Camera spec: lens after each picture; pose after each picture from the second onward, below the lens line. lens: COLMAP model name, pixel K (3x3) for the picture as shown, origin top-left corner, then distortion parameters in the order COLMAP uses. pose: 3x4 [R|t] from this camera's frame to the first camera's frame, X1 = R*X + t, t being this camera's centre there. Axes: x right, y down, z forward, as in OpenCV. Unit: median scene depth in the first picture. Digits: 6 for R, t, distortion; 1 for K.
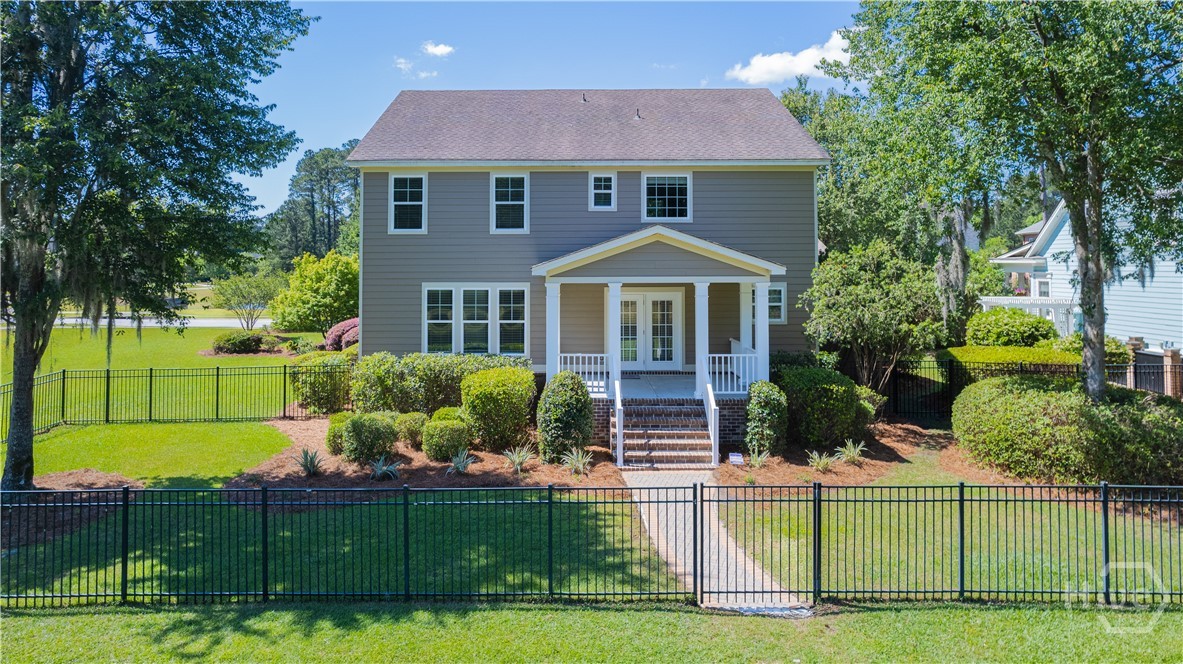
lens RADIAL K [[754.9, 0, 597.5], [0, 754.9, 244.7], [0, 0, 1]] dist [-0.021894, 0.001114]
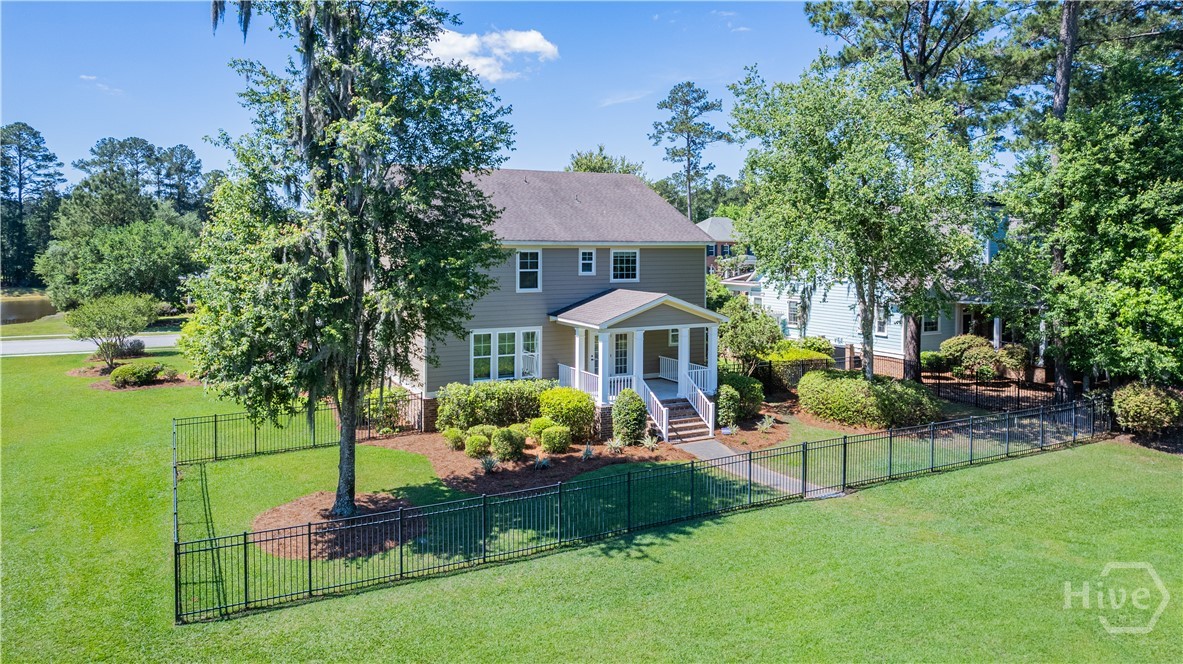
lens RADIAL K [[733.2, 0, 559.6], [0, 733.2, 255.3], [0, 0, 1]] dist [-0.023607, 0.000018]
pose [[0.897731, -0.000968, 0.440542, -0.755108], [-0.015645, 0.999297, 0.034078, -0.147541], [-0.440265, -0.037485, 0.897085, -0.288984]]
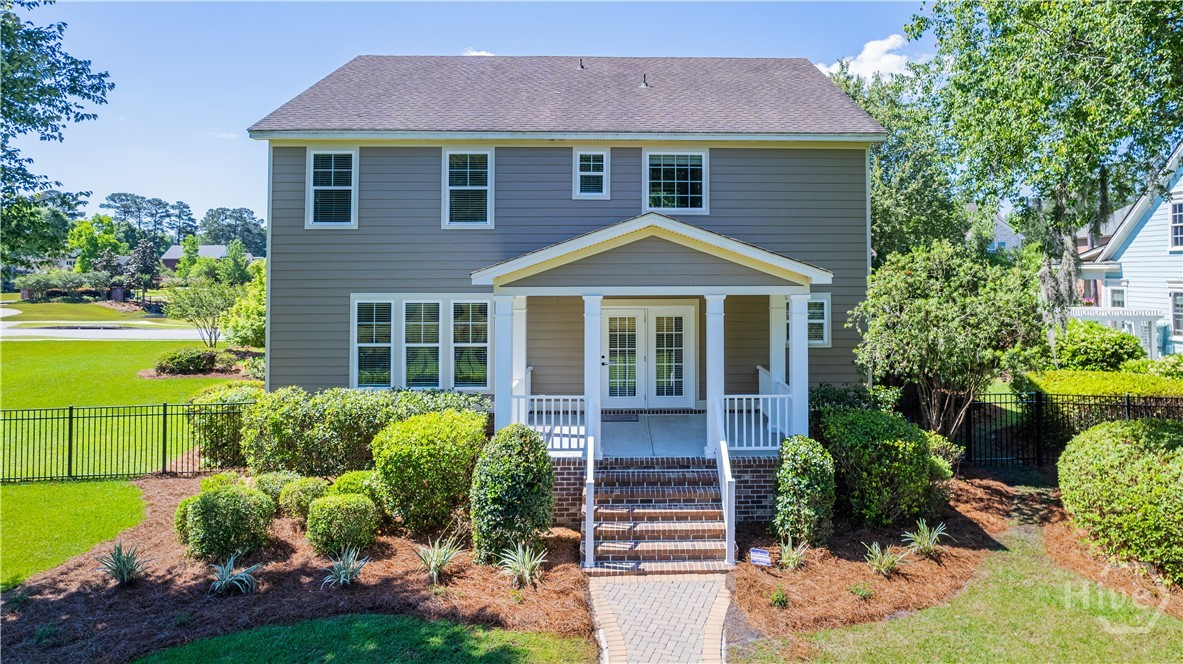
lens RADIAL K [[742.8, 0, 670.5], [0, 742.8, 250.3], [0, 0, 1]] dist [-0.022399, 0.001078]
pose [[0.999078, 0.002192, 0.042870, 0.061514], [-0.002157, 0.999997, -0.000851, 0.008390], [-0.042871, 0.000758, 0.999080, 0.280090]]
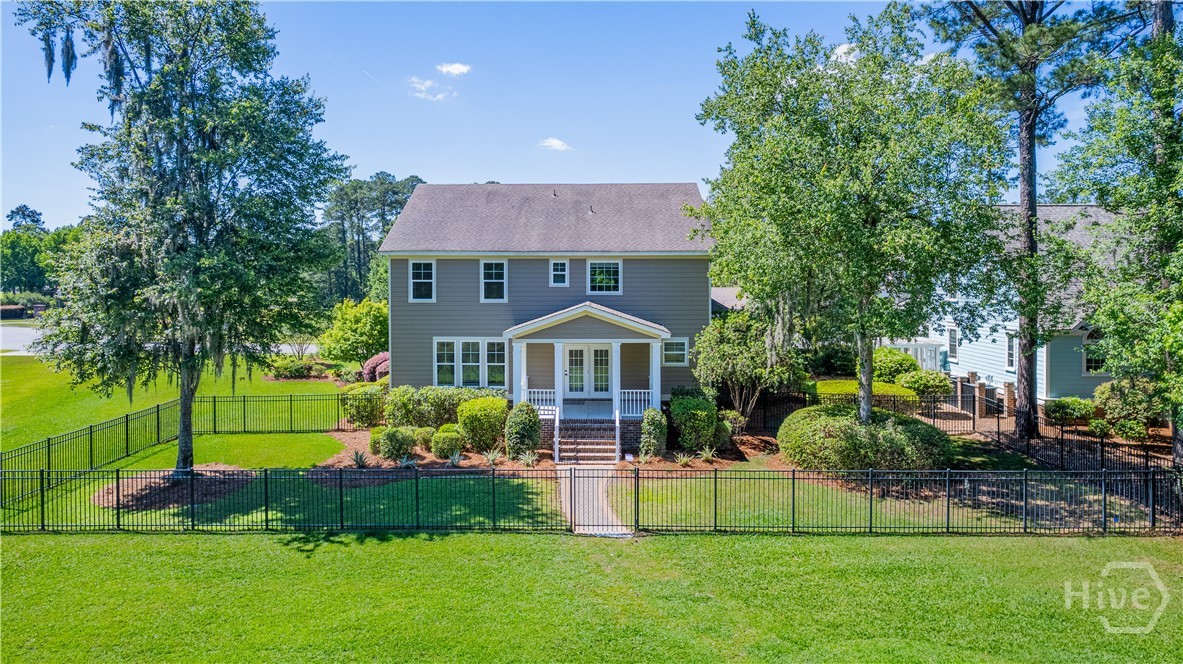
lens RADIAL K [[729.7, 0, 608.9], [0, 729.7, 298.0], [0, 0, 1]] dist [-0.025722, -0.001588]
pose [[0.999945, 0.001875, -0.010326, 0.128772], [-0.001369, 0.998809, 0.048775, -0.101546], [0.010406, -0.048758, 0.998756, -0.416136]]
